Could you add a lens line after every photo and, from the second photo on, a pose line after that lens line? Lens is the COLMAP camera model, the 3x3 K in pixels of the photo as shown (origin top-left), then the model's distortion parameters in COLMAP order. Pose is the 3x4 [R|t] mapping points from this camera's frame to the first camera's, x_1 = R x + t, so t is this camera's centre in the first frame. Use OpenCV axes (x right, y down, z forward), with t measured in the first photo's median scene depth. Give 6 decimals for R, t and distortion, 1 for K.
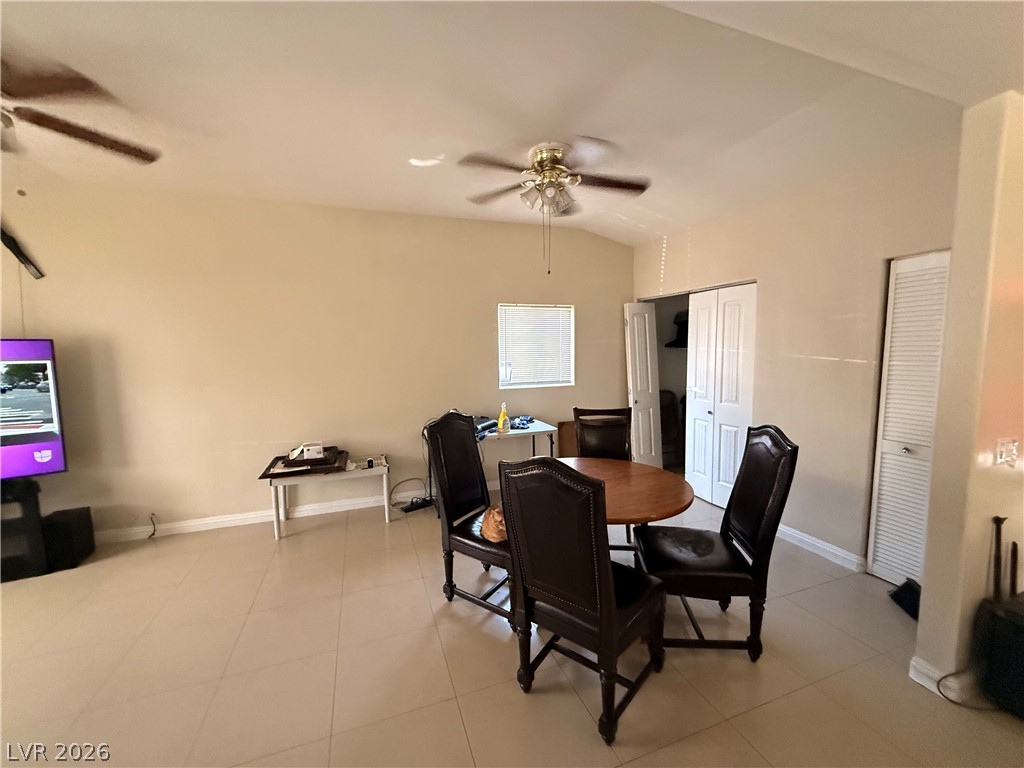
lens RADIAL K [[408.7, 0, 515.0], [0, 408.7, 384.7], [0, 0, 1]] dist [0.000560, -0.000208]
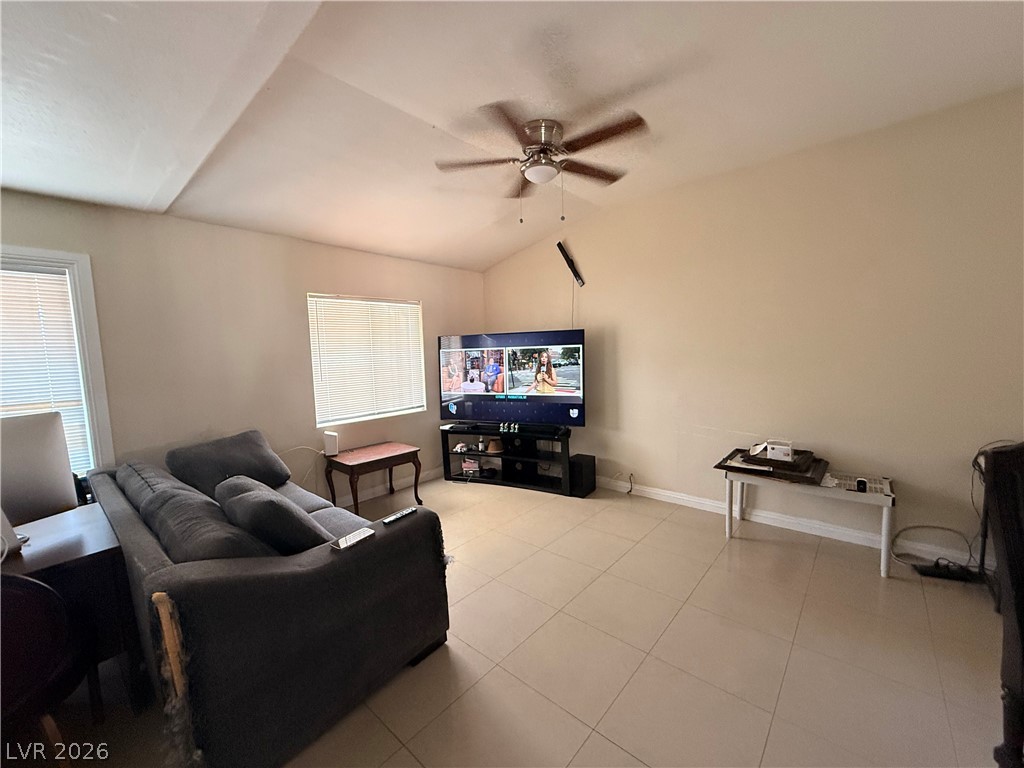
lens RADIAL K [[408.7, 0, 505.2], [0, 408.7, 388.7], [0, 0, 1]] dist [0.000560, -0.000208]
pose [[0.462131, 0.079852, -0.883209, -0.023361], [-0.057628, 0.996537, 0.059945, 0.016810], [0.884937, 0.023195, 0.465132, 0.110915]]
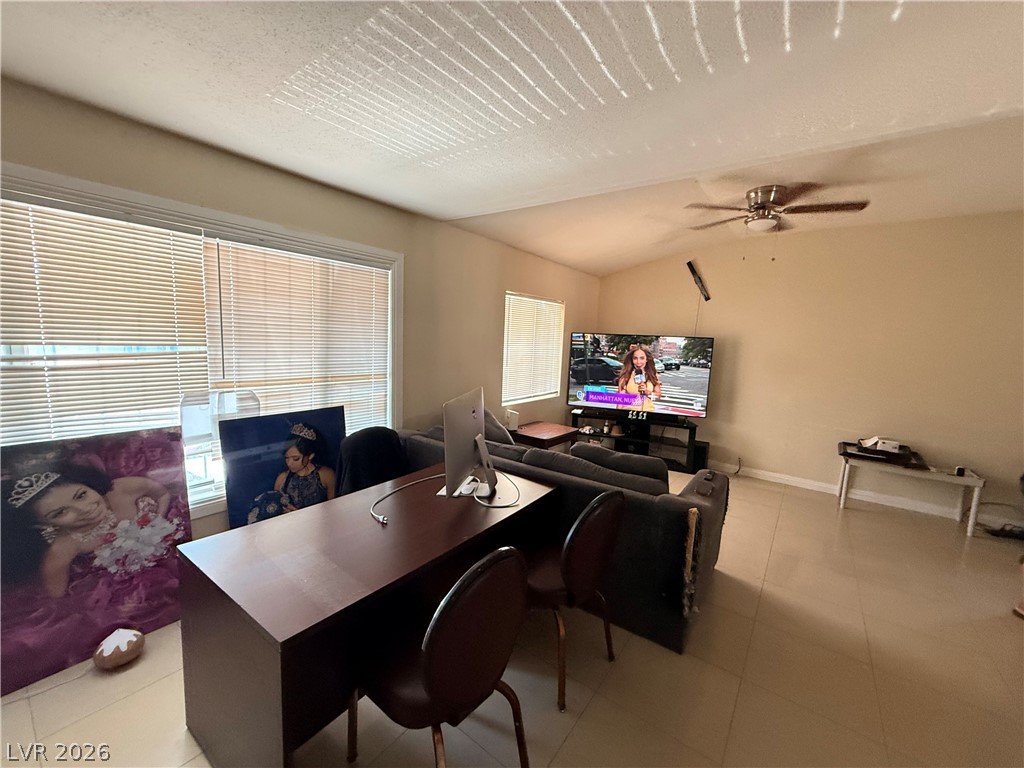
lens RADIAL K [[408.7, 0, 506.1], [0, 408.7, 390.5], [0, 0, 1]] dist [0.000560, -0.000208]
pose [[0.528009, 0.143868, -0.836964, -0.133484], [-0.127289, 0.987820, 0.089497, 0.048756], [0.839645, 0.059281, 0.539891, -0.486697]]
